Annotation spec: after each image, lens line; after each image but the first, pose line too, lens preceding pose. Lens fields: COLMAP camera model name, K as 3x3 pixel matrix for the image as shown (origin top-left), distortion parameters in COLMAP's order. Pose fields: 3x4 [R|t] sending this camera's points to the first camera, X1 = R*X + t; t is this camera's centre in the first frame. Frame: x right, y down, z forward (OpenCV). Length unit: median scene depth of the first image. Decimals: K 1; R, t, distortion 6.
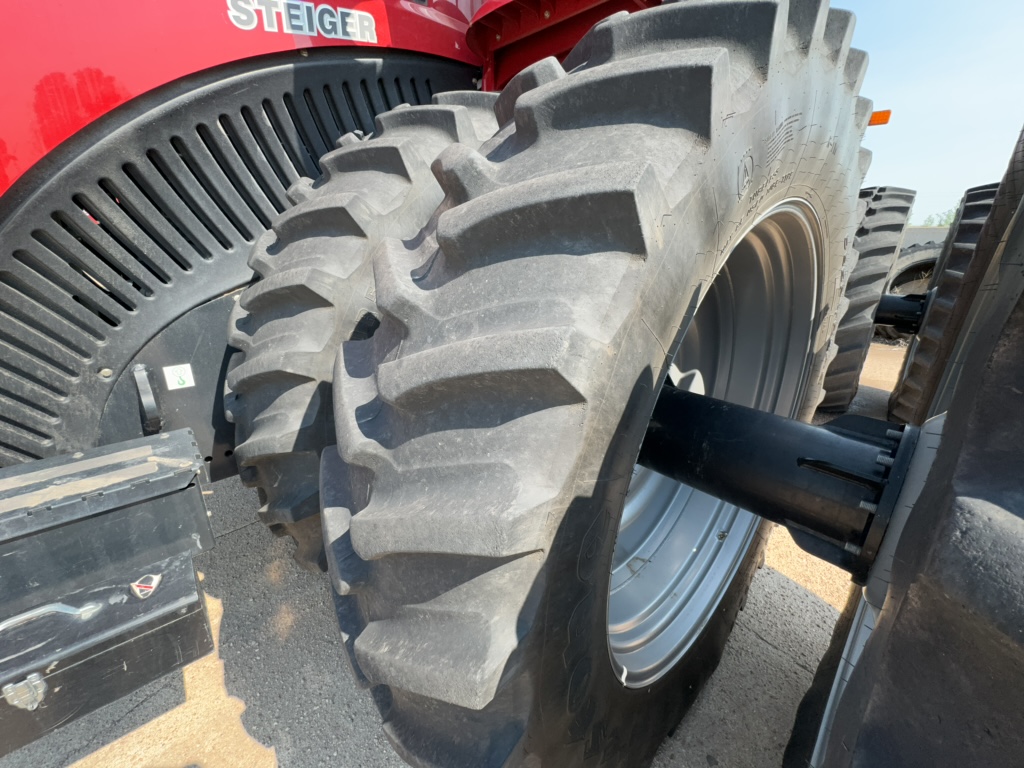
lens RADIAL K [[409.1, 0, 511.9], [0, 409.1, 384.7], [0, 0, 1]] dist [-0.001779, 0.000487]
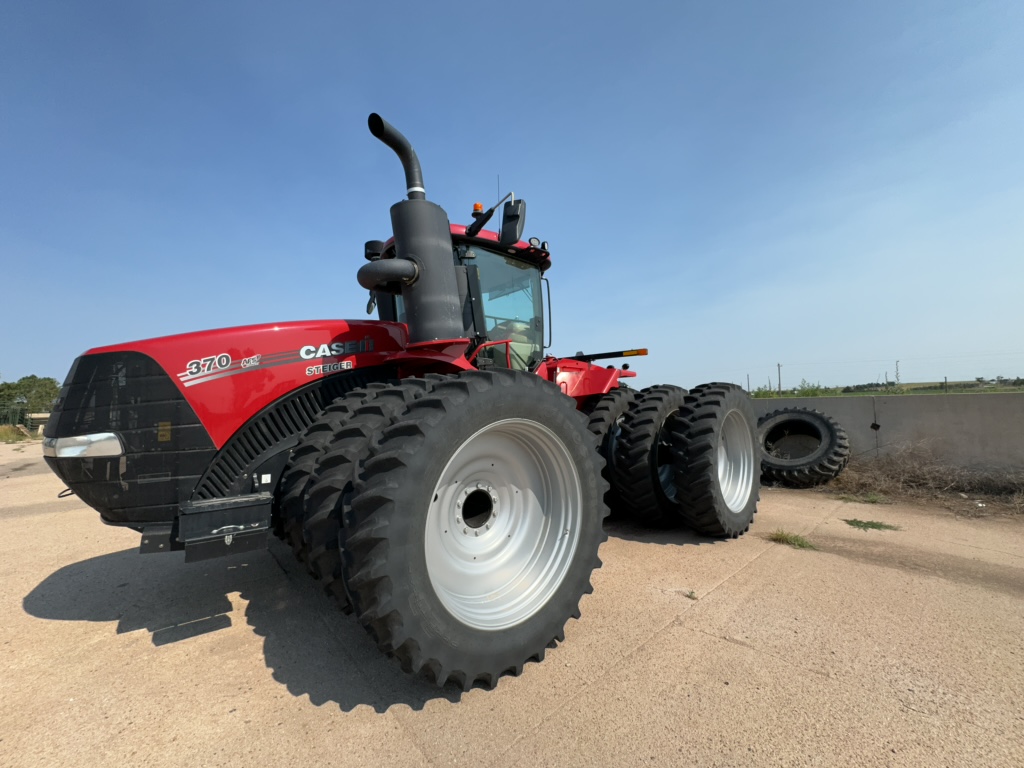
lens RADIAL K [[409.1, 0, 511.9], [0, 409.1, 384.7], [0, 0, 1]] dist [-0.001779, 0.000487]
pose [[0.997634, -0.033424, -0.060083, 1.235533], [0.007566, 0.921941, -0.387257, 0.562076], [0.068337, 0.385886, 0.920012, -1.998686]]
